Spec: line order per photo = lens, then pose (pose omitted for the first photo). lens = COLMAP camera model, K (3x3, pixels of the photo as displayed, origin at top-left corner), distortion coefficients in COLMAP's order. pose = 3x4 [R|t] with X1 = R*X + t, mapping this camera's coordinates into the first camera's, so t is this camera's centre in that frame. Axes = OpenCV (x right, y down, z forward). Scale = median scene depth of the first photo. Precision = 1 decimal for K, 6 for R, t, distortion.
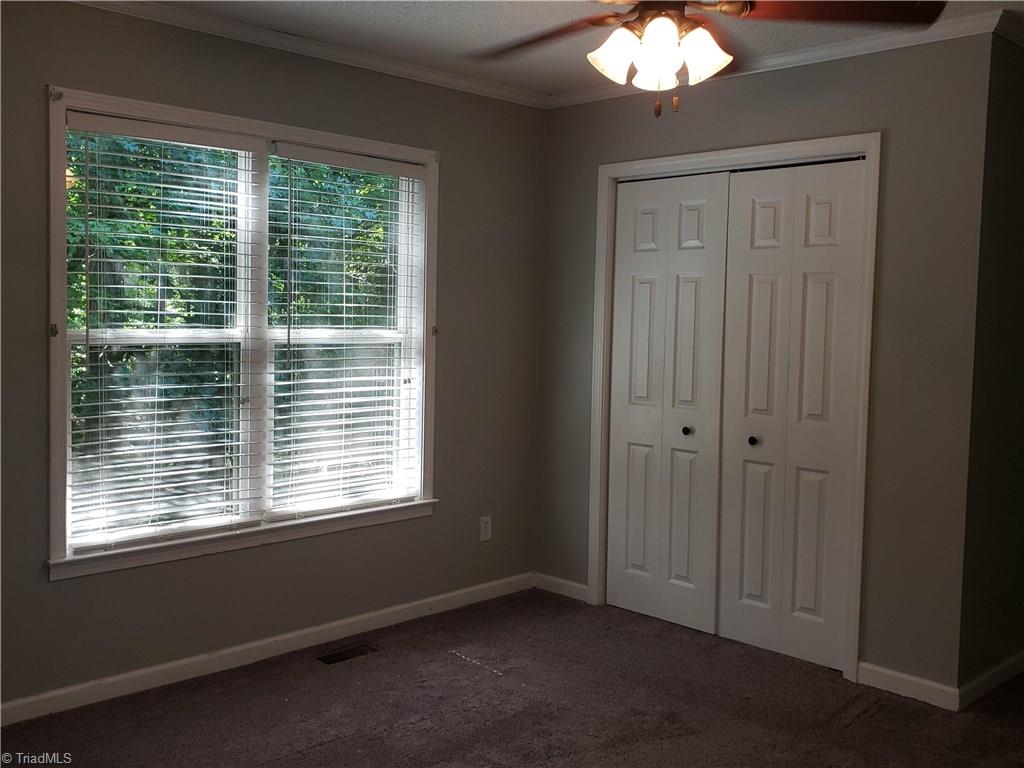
lens RADIAL K [[993.3, 0, 484.5], [0, 993.3, 384.0], [0, 0, 1]] dist [0.176549, -0.544452]
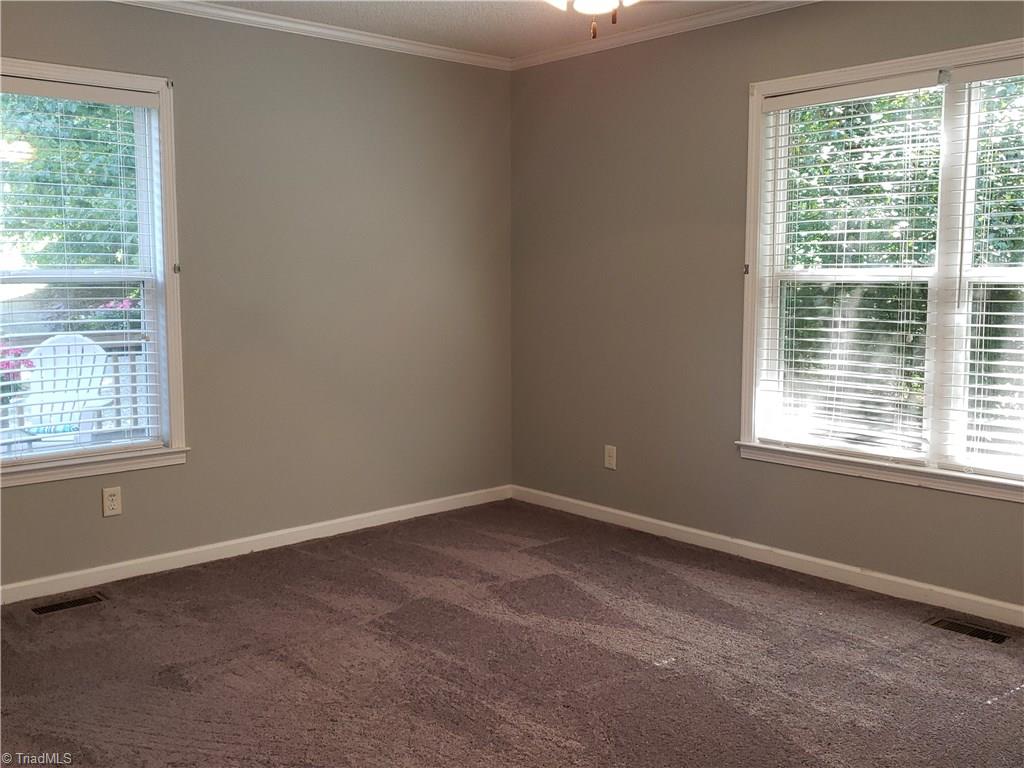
lens RADIAL K [[998.3, 0, 501.5], [0, 998.3, 362.7], [0, 0, 1]] dist [0.120432, -0.321985]
pose [[-0.064582, 0.090849, -0.993768, 0.811160], [-0.049025, 0.994356, 0.094088, -0.035653], [0.996707, 0.054796, -0.059764, 0.670387]]
